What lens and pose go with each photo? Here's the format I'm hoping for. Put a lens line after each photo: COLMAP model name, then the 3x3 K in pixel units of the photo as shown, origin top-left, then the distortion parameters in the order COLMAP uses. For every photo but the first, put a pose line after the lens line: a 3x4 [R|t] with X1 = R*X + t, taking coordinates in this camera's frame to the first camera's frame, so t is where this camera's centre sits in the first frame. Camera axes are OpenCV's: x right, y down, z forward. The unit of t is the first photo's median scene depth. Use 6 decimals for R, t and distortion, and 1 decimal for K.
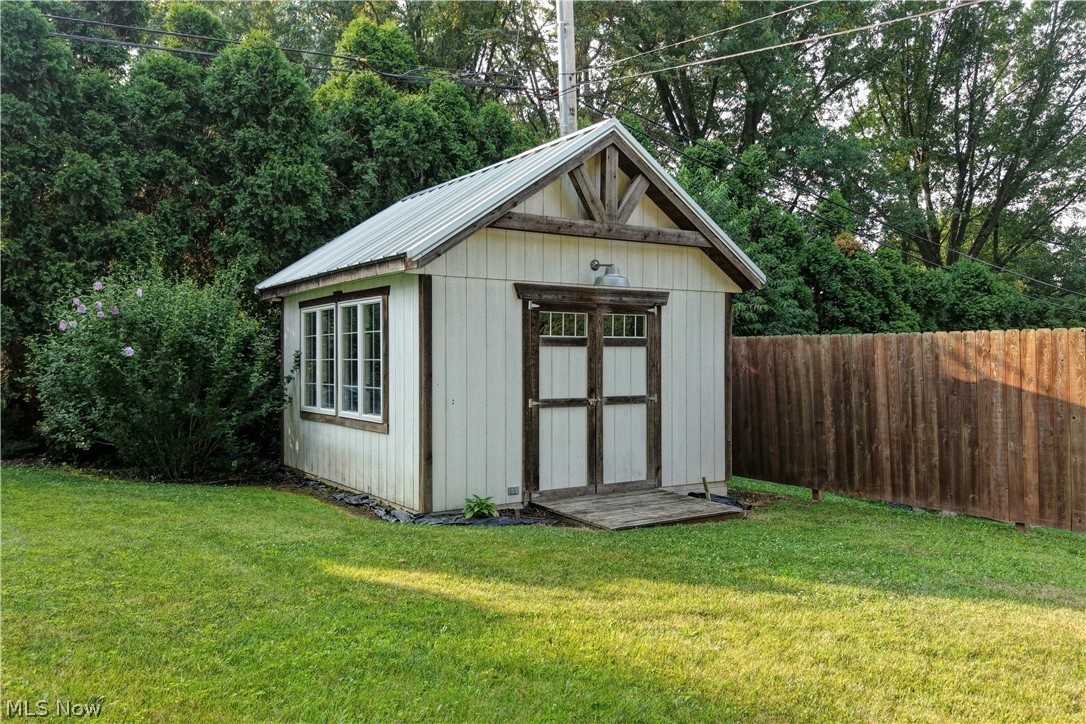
lens RADIAL K [[871.8, 0, 543.0], [0, 871.8, 363.7], [0, 0, 1]] dist [0.006084, 0.003155]
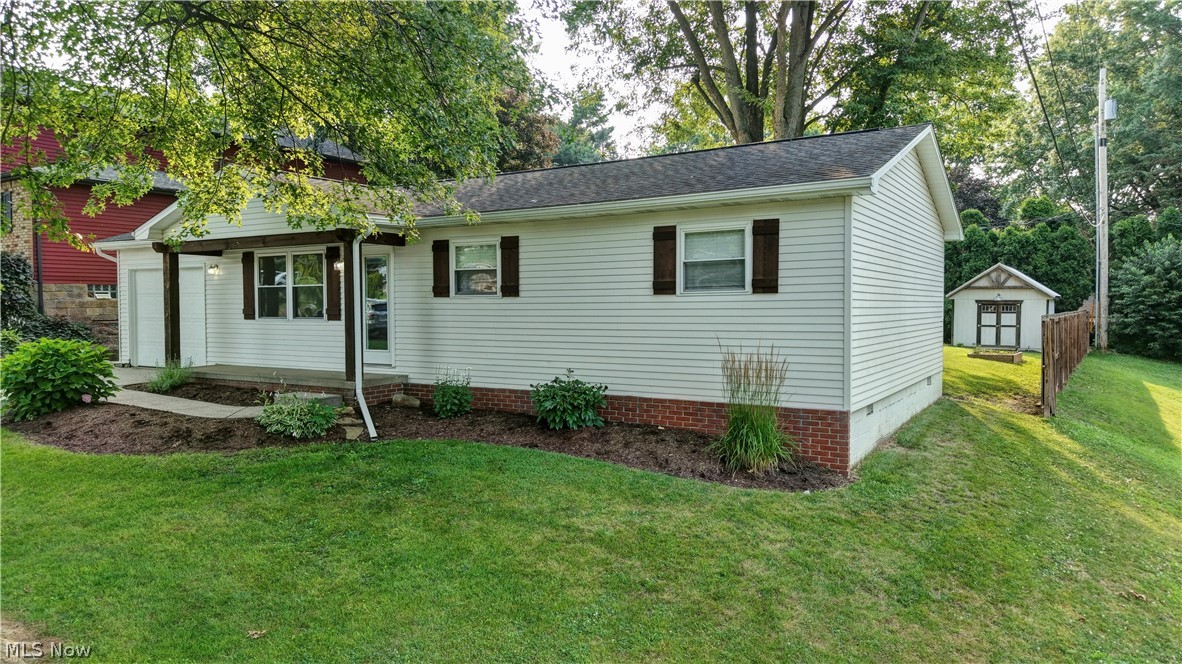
lens RADIAL K [[818.0, 0, 590.0], [0, 818.0, 329.5], [0, 0, 1]] dist [0.002283, -0.005268]
pose [[0.379182, 0.035623, -0.924636, 3.013250], [-0.006942, 0.999340, 0.035654, -0.070155], [0.925296, -0.007101, 0.379179, -2.400112]]
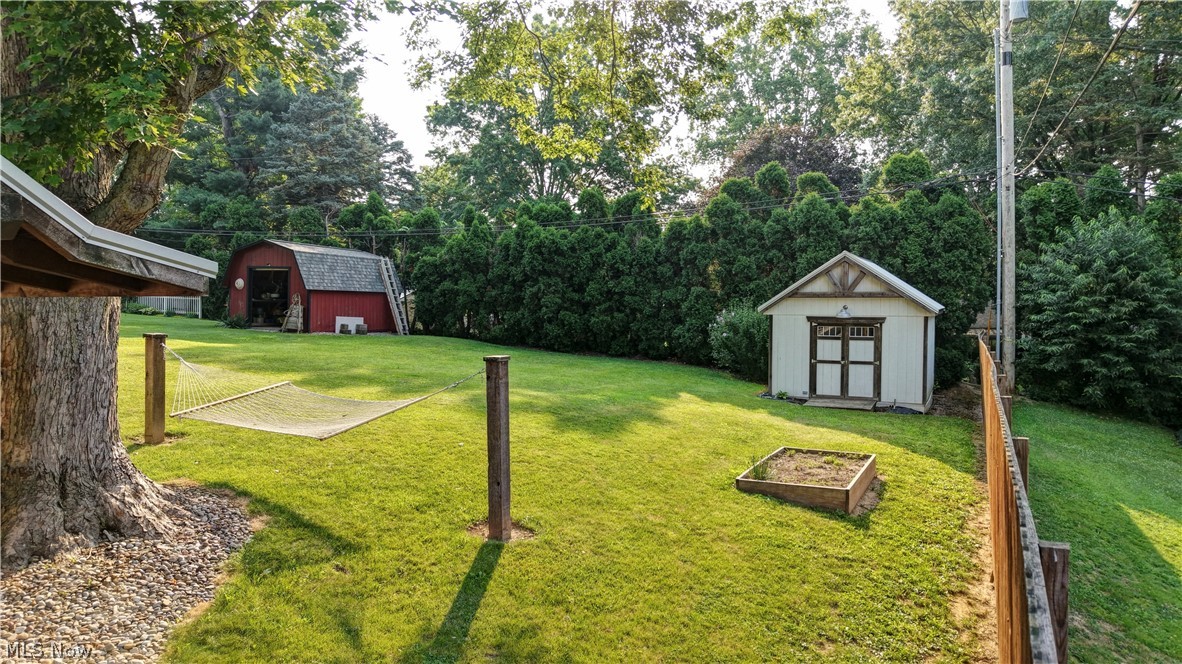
lens RADIAL K [[818.0, 0, 597.6], [0, 818.0, 324.5], [0, 0, 1]] dist [0.002283, -0.005268]
pose [[0.502142, 0.030695, -0.864240, 1.682995], [-0.006250, 0.999473, 0.031867, -0.131582], [0.864762, -0.010600, 0.502069, -0.763506]]
